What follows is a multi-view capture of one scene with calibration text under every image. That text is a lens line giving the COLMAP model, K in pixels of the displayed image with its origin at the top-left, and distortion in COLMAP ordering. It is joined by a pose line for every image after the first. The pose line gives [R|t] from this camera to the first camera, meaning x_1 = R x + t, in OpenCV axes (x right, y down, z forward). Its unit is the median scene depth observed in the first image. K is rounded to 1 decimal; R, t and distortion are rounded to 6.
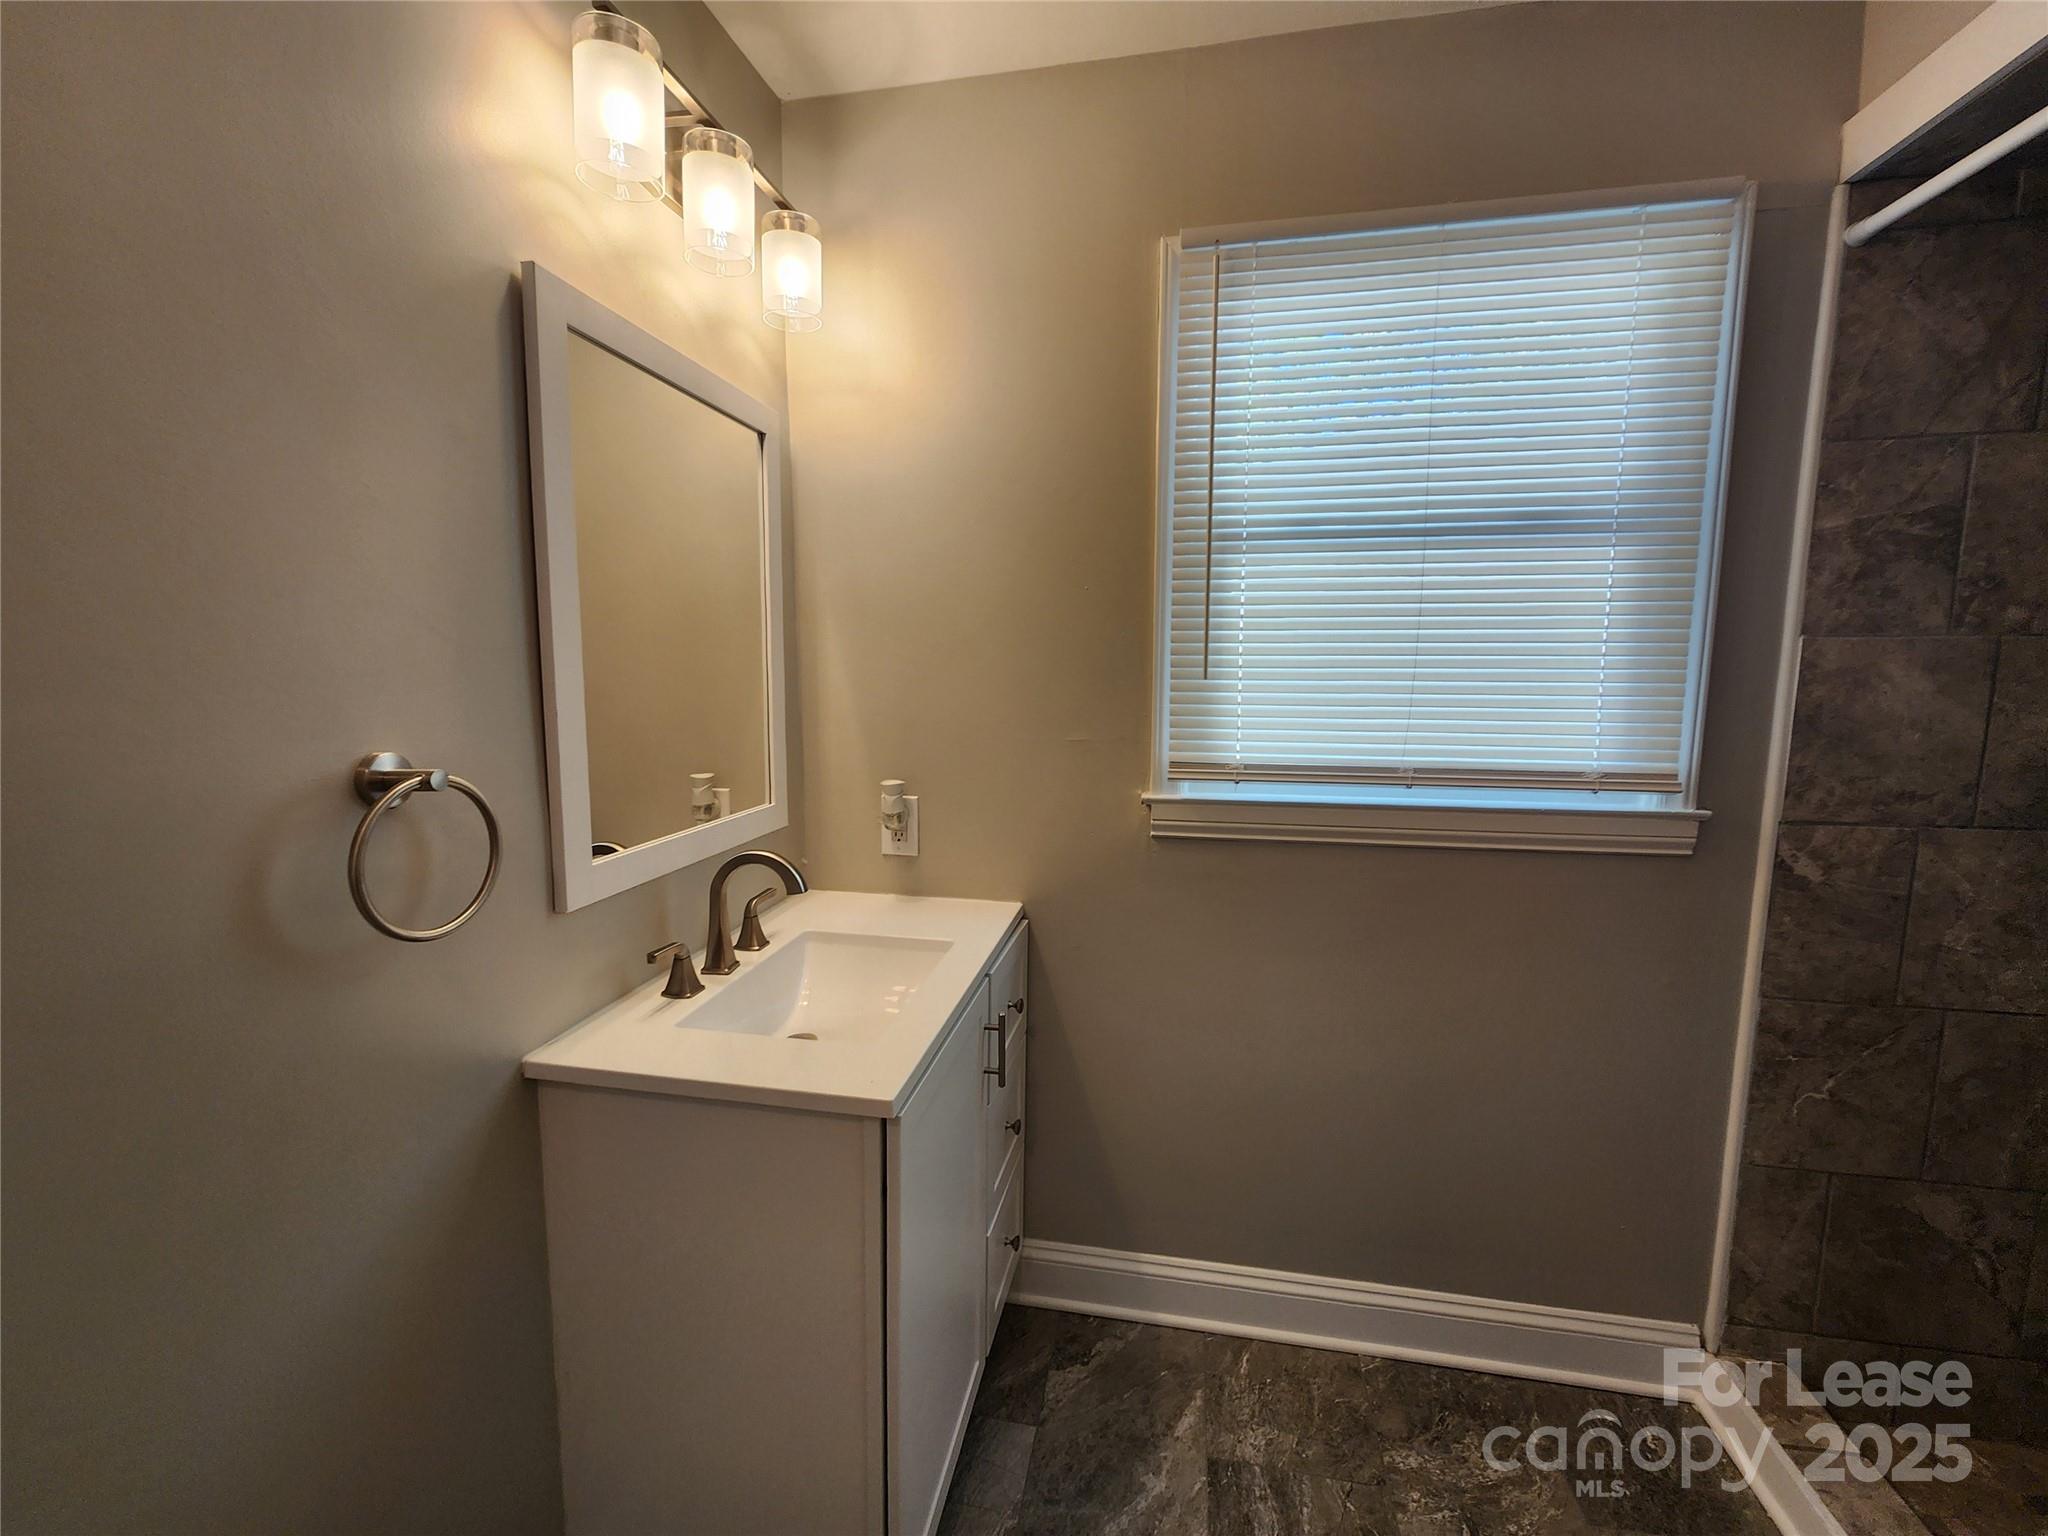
lens RADIAL K [[840.5, 0, 1023.3], [0, 840.5, 762.5], [0, 0, 1]] dist [0.003582, 0.000255]
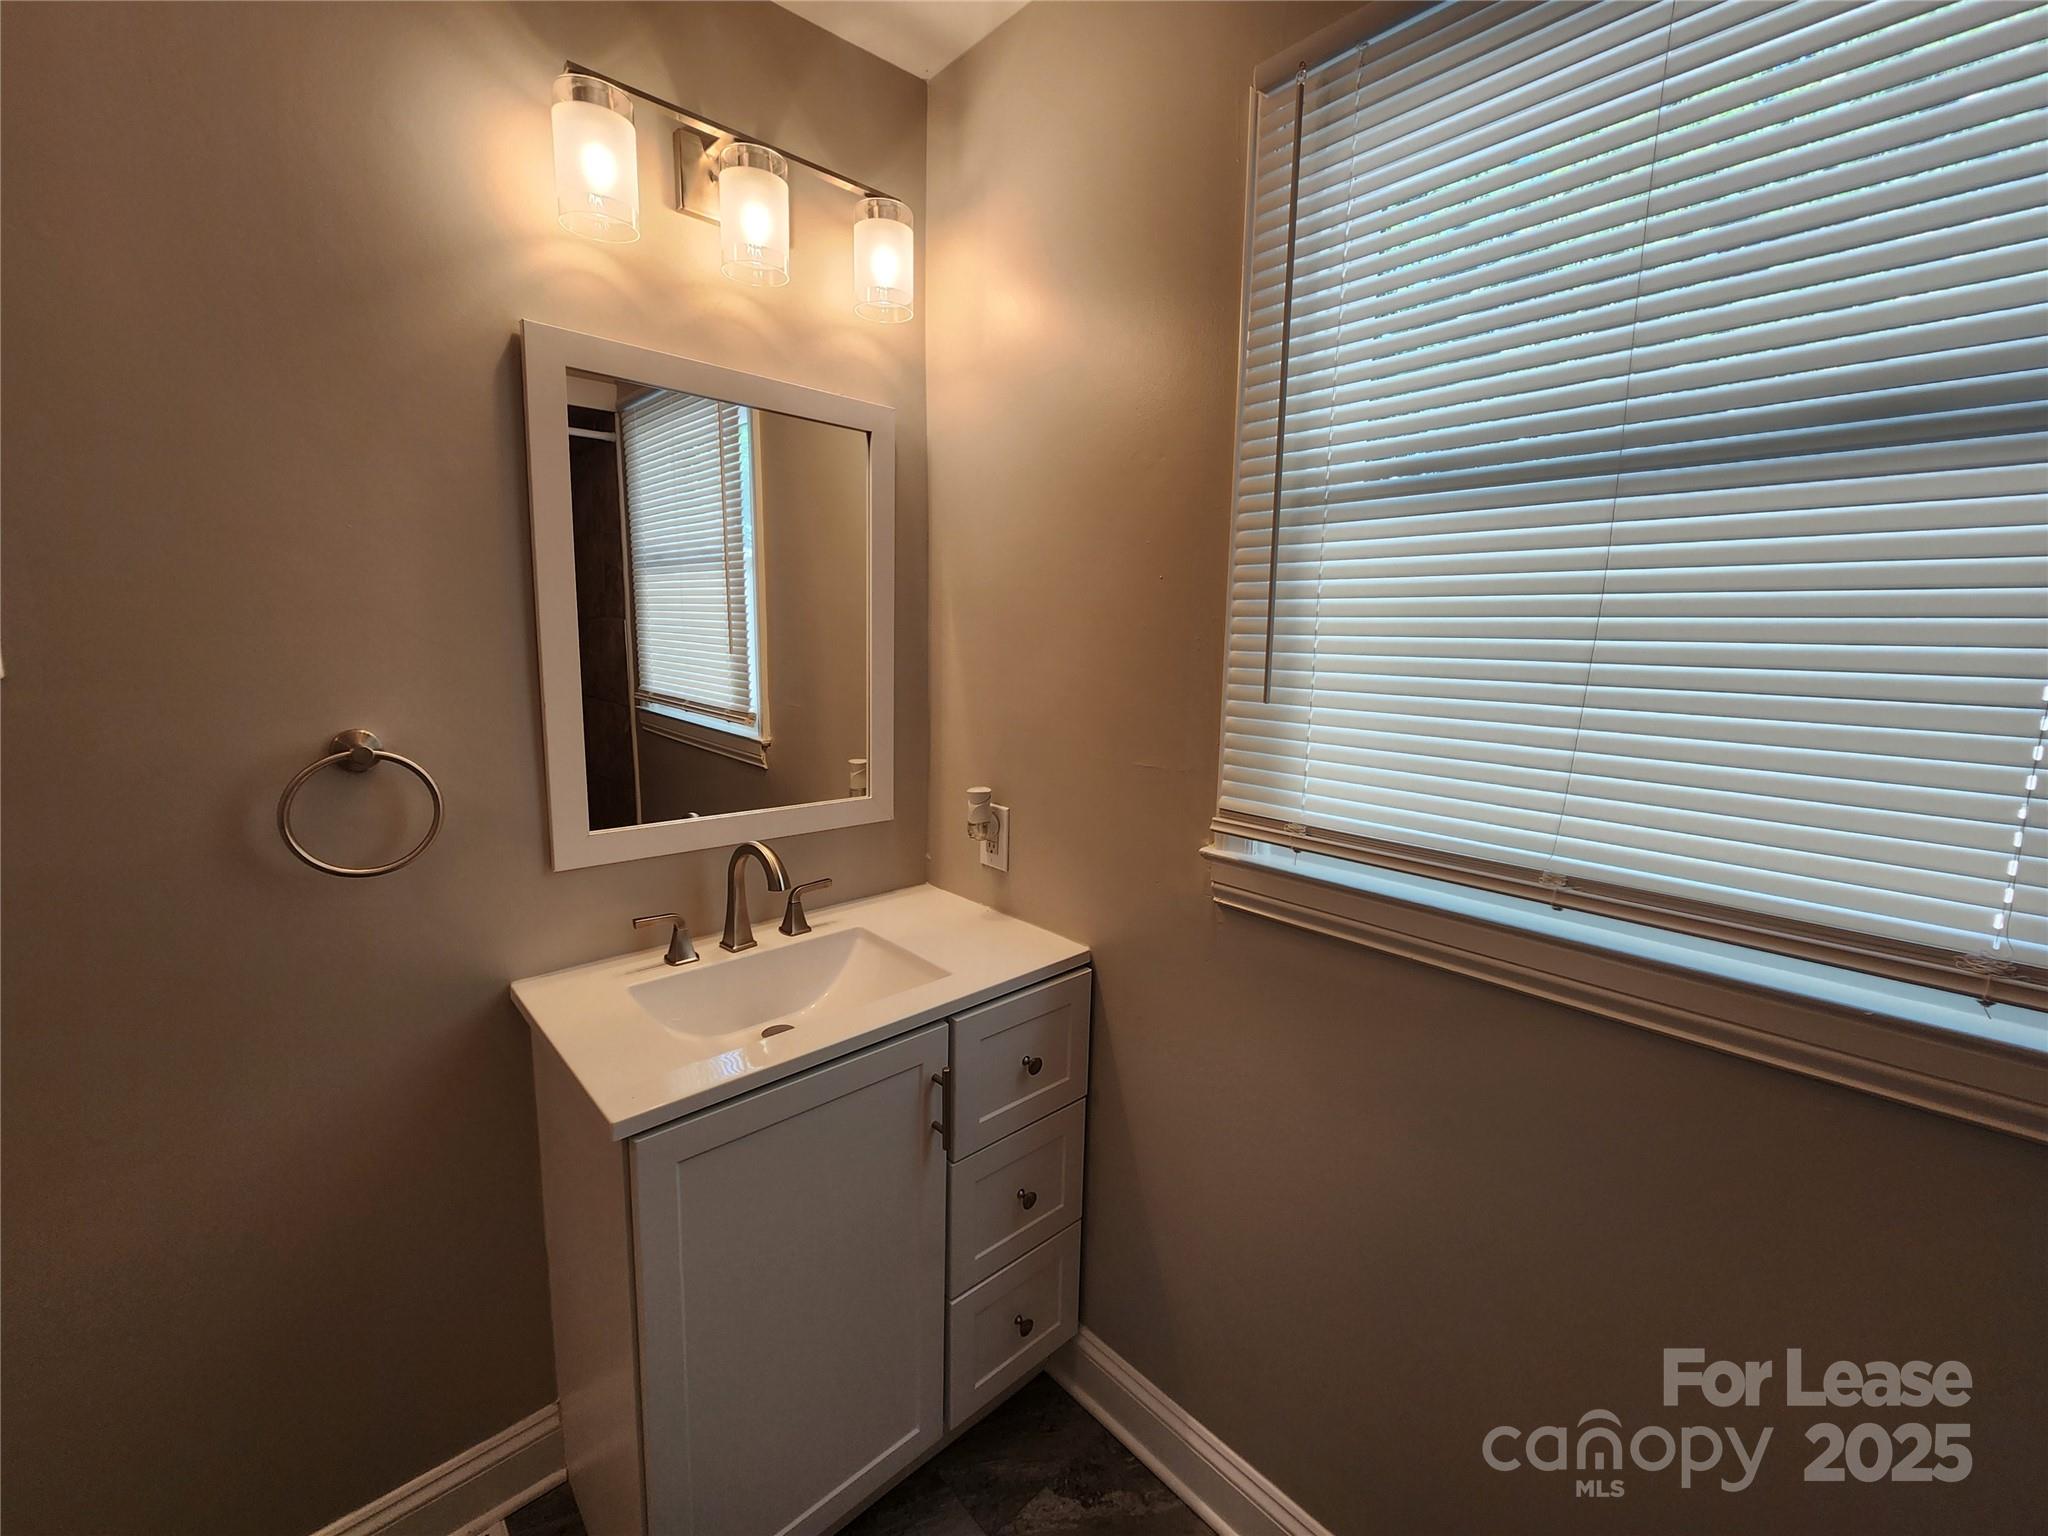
lens RADIAL K [[840.5, 0, 1027.5], [0, 840.5, 760.3], [0, 0, 1]] dist [0.003582, 0.000255]
pose [[0.808461, 0.101380, -0.579753, 0.472794], [-0.087445, 0.994810, 0.052019, -0.069010], [0.582018, 0.008642, 0.813130, 0.296921]]
